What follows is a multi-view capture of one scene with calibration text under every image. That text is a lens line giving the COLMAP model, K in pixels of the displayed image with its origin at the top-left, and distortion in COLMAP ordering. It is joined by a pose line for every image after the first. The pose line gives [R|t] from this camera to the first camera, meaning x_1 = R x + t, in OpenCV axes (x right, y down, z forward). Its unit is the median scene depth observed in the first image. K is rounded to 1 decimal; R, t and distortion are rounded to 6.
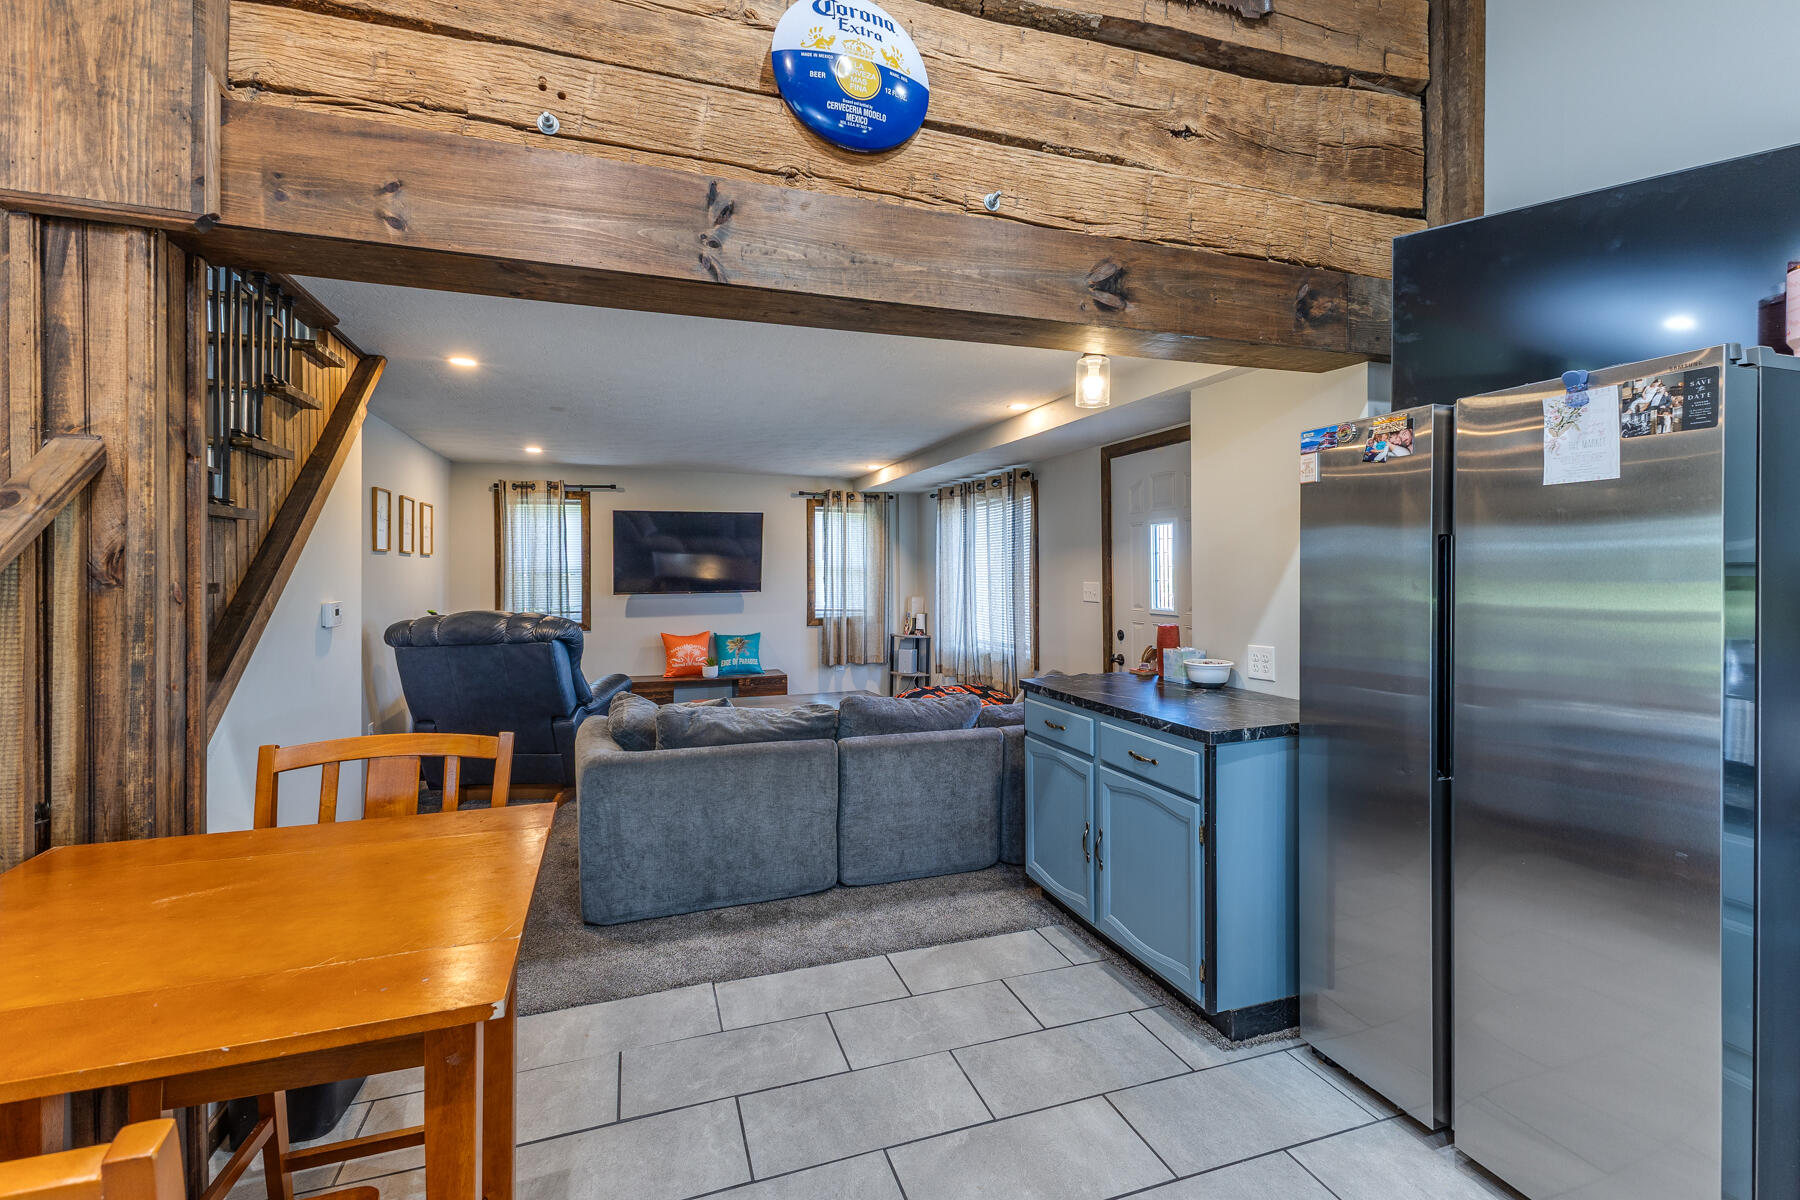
lens RADIAL K [[777.2, 0, 893.2], [0, 777.2, 577.5], [0, 0, 1]] dist [0.012137, -0.006026]
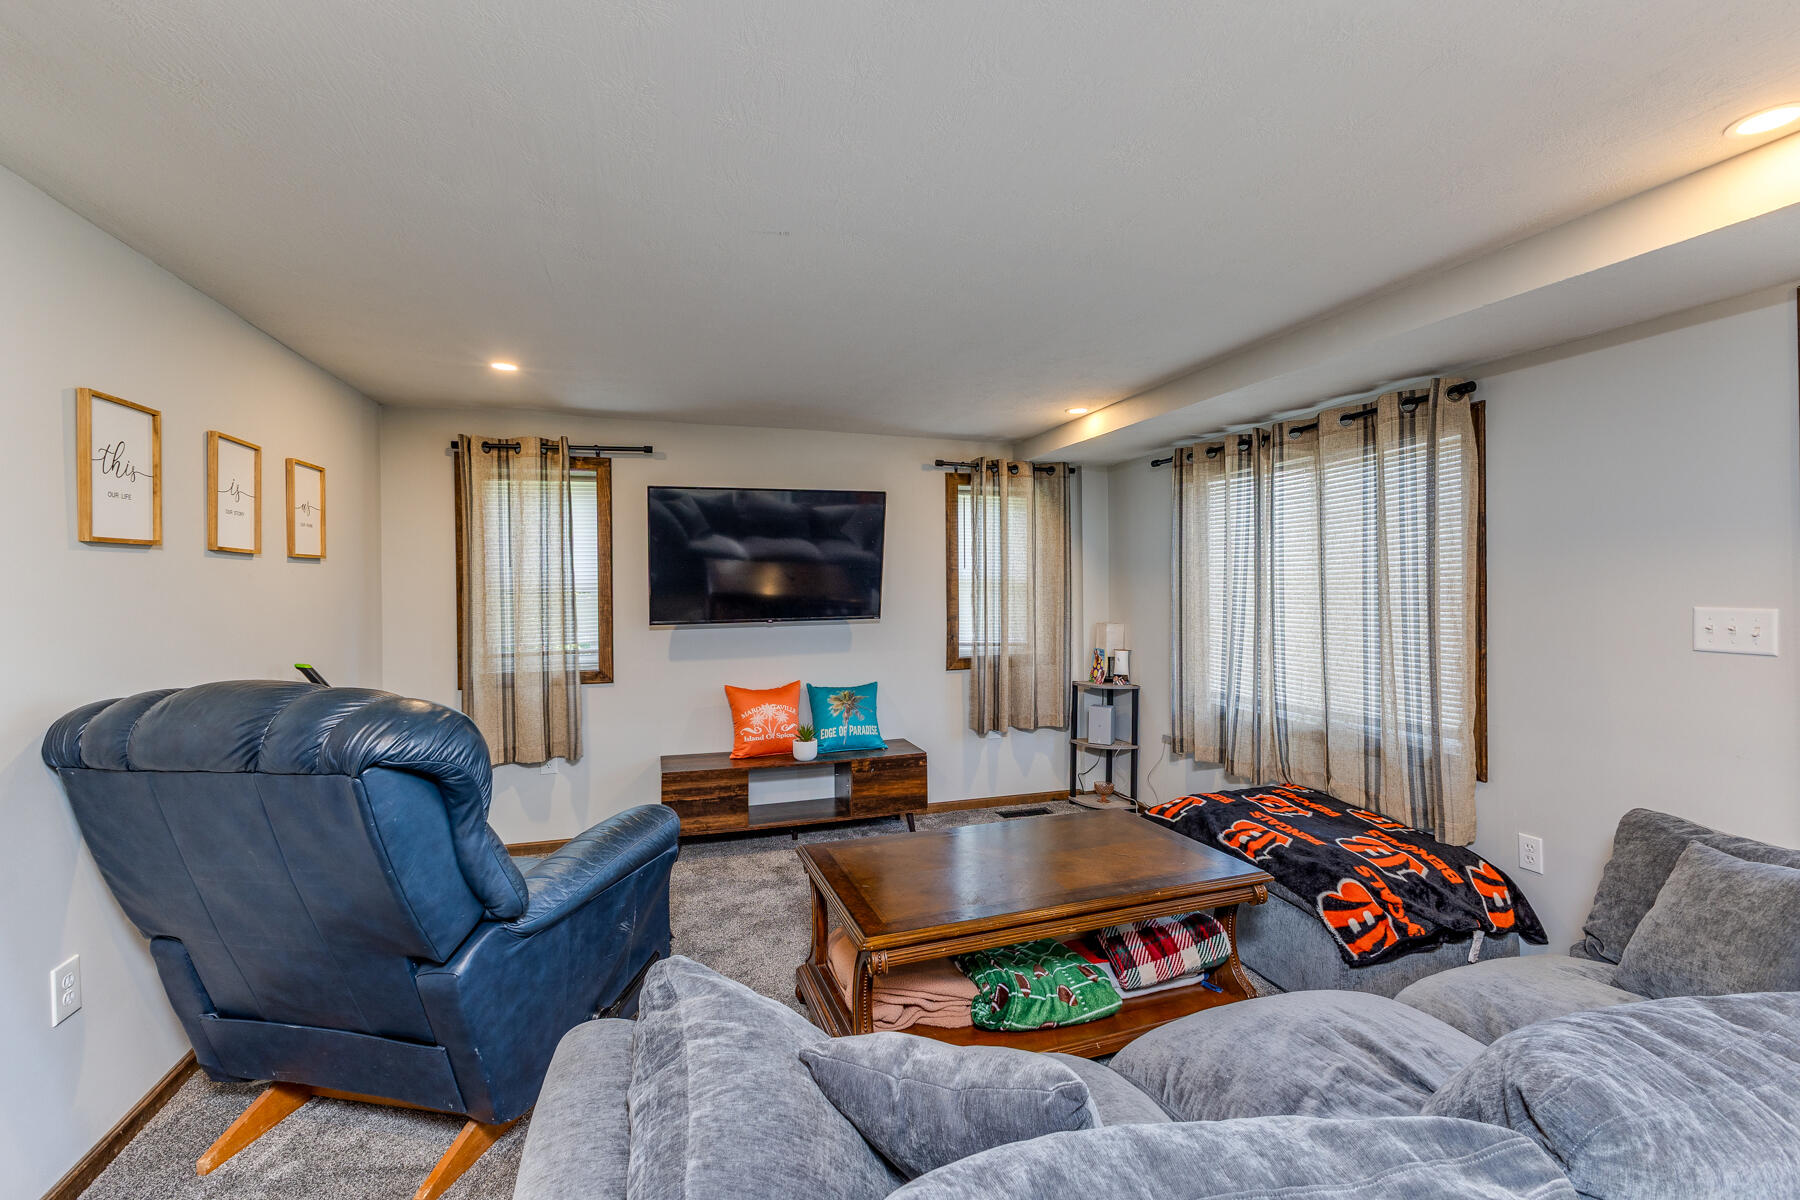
lens RADIAL K [[777.2, 0, 901.7], [0, 777.2, 593.9], [0, 0, 1]] dist [0.012137, -0.006026]
pose [[0.998949, -0.004042, -0.045655, -0.369840], [0.004137, 0.999989, 0.001991, -0.007573], [0.045646, -0.002178, 0.998955, 1.107226]]
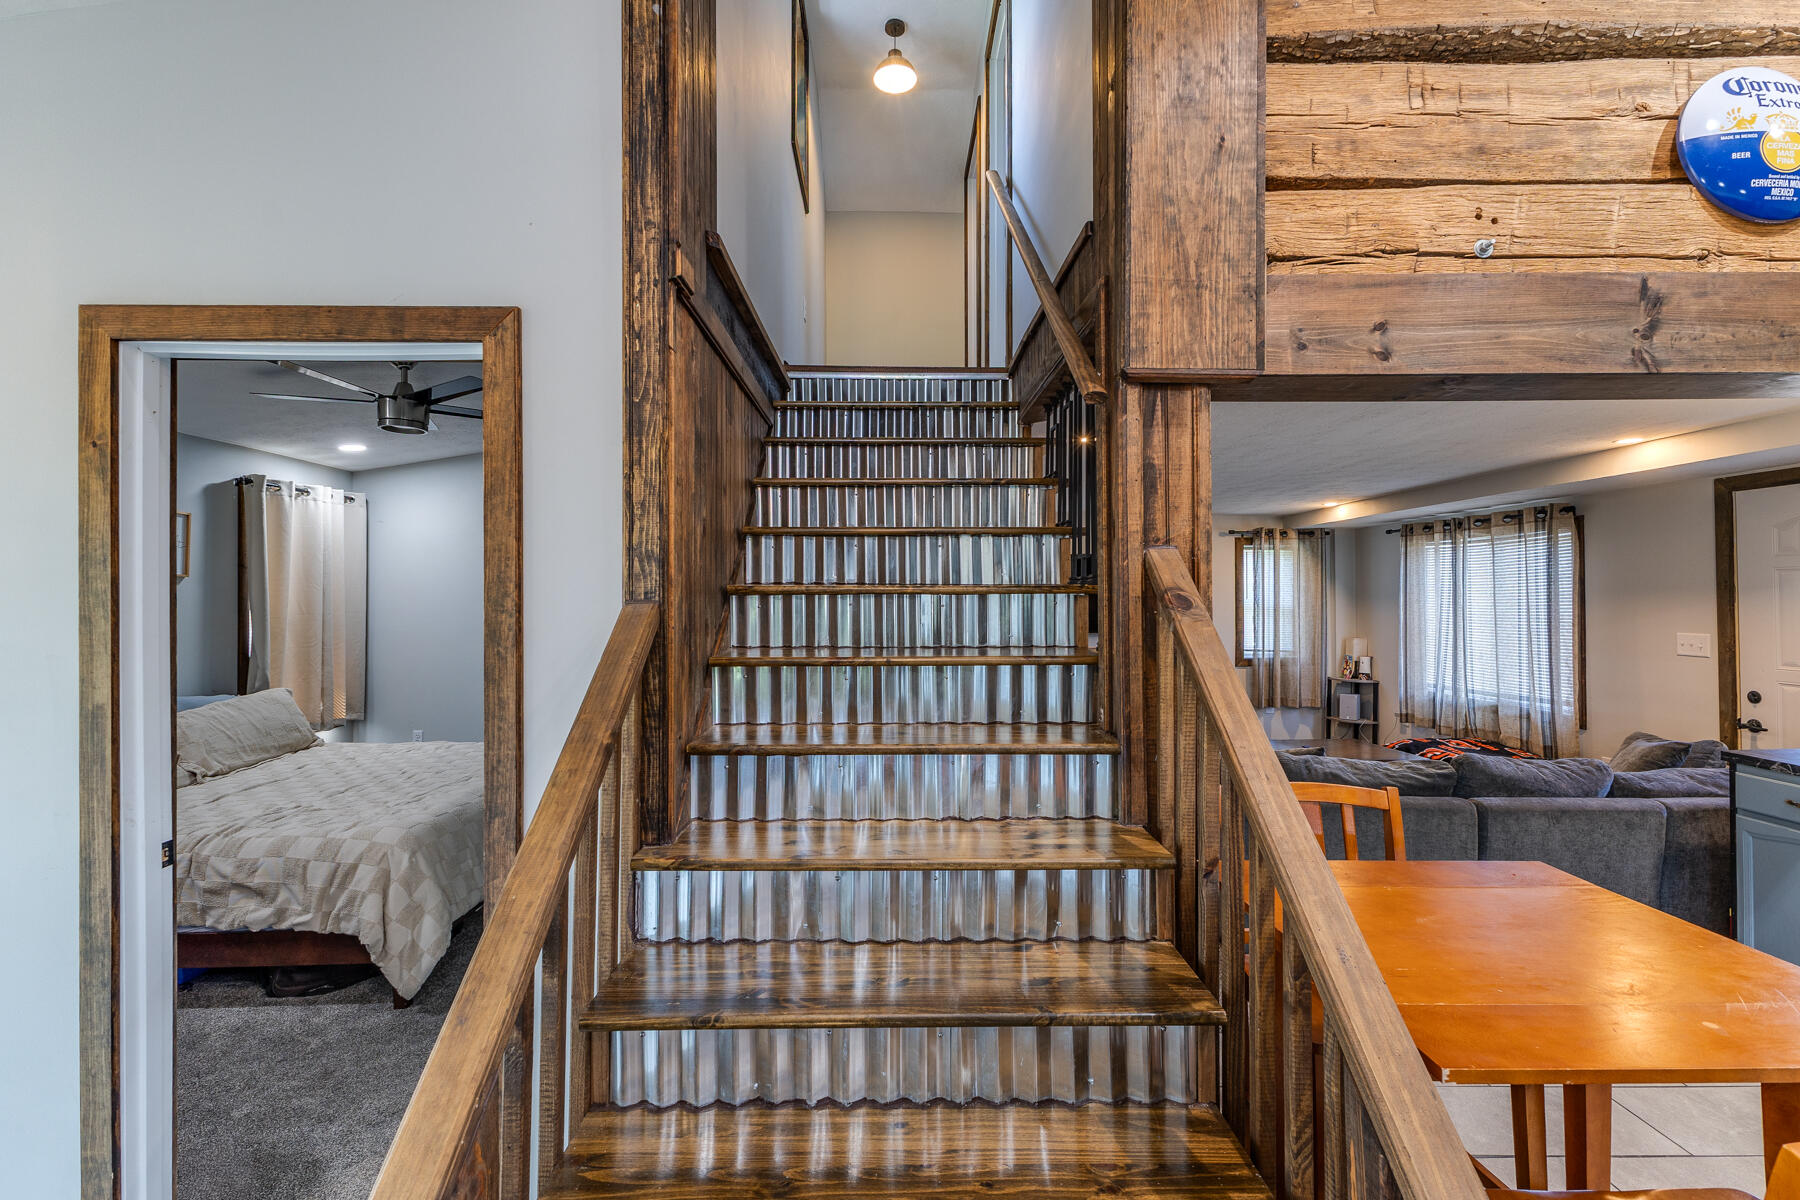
lens RADIAL K [[777.2, 0, 910.0], [0, 777.2, 598.3], [0, 0, 1]] dist [0.012137, -0.006026]
pose [[0.945662, 0.000385, -0.325152, -0.562038], [-0.003318, 0.999959, -0.008465, -0.044601], [0.325136, 0.009084, 0.945624, -0.211030]]
